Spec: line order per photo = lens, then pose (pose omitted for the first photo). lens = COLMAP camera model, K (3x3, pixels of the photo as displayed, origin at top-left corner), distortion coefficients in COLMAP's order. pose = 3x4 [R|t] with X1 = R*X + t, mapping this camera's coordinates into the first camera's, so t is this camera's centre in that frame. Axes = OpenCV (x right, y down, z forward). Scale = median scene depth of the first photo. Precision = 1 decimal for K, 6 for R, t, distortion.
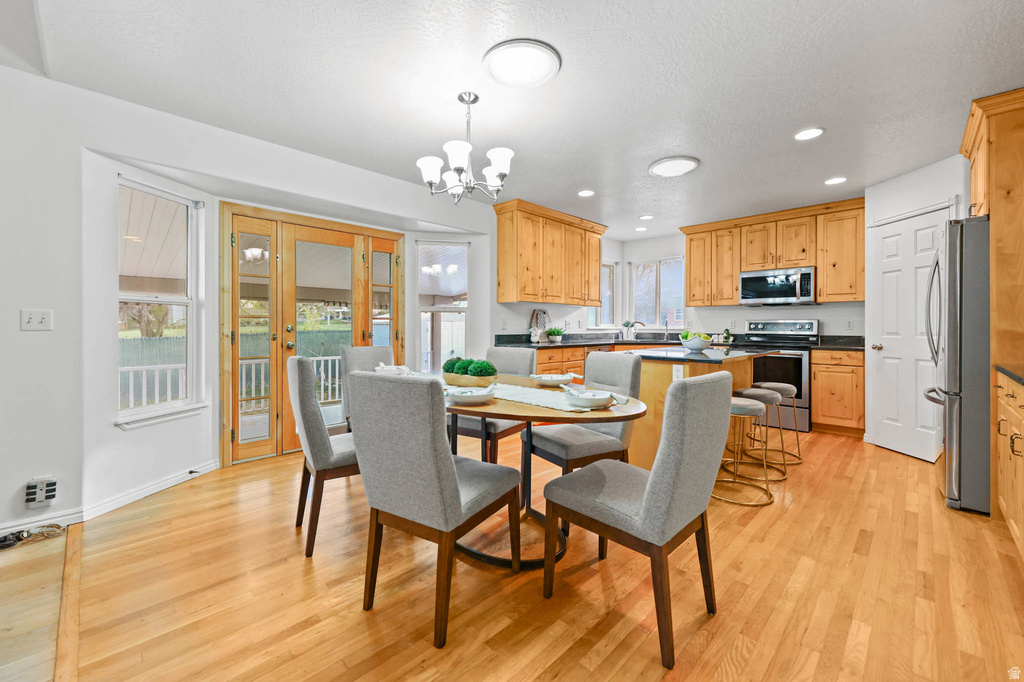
lens RADIAL K [[413.0, 0, 525.3], [0, 413.0, 325.9], [0, 0, 1]] dist [0.003631, -0.001449]
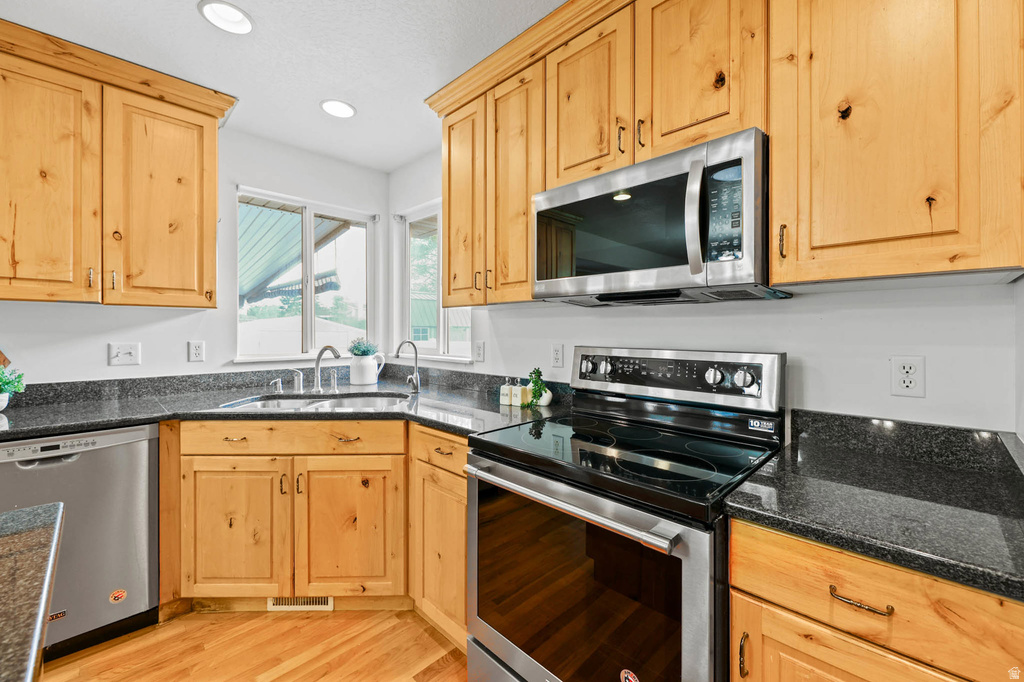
lens RADIAL K [[413.0, 0, 512.6], [0, 413.0, 331.0], [0, 0, 1]] dist [0.003631, -0.001449]
pose [[0.999825, -0.001270, -0.018688, 0.560839], [0.001271, 0.999999, 0.000054, -0.030366], [0.018688, -0.000077, 0.999825, 0.759266]]
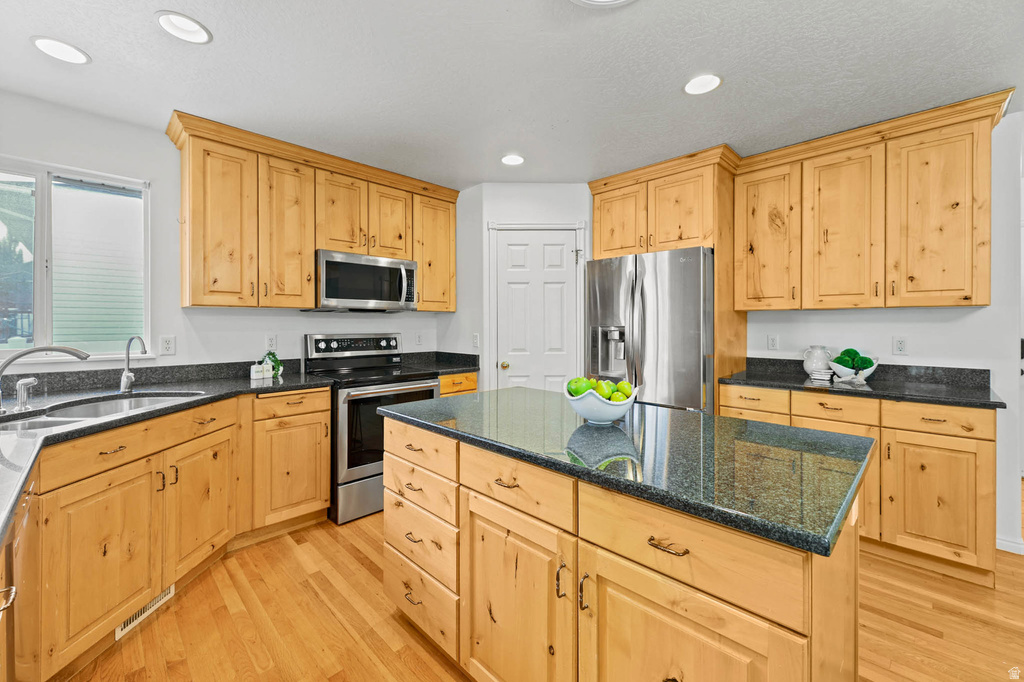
lens RADIAL K [[413.0, 0, 503.9], [0, 413.0, 330.6], [0, 0, 1]] dist [0.003631, -0.001449]
pose [[0.039428, -0.015125, 0.999108, -0.032807], [0.002265, 0.999884, 0.015047, -0.031710], [-0.999220, 0.001670, 0.039458, 0.808750]]
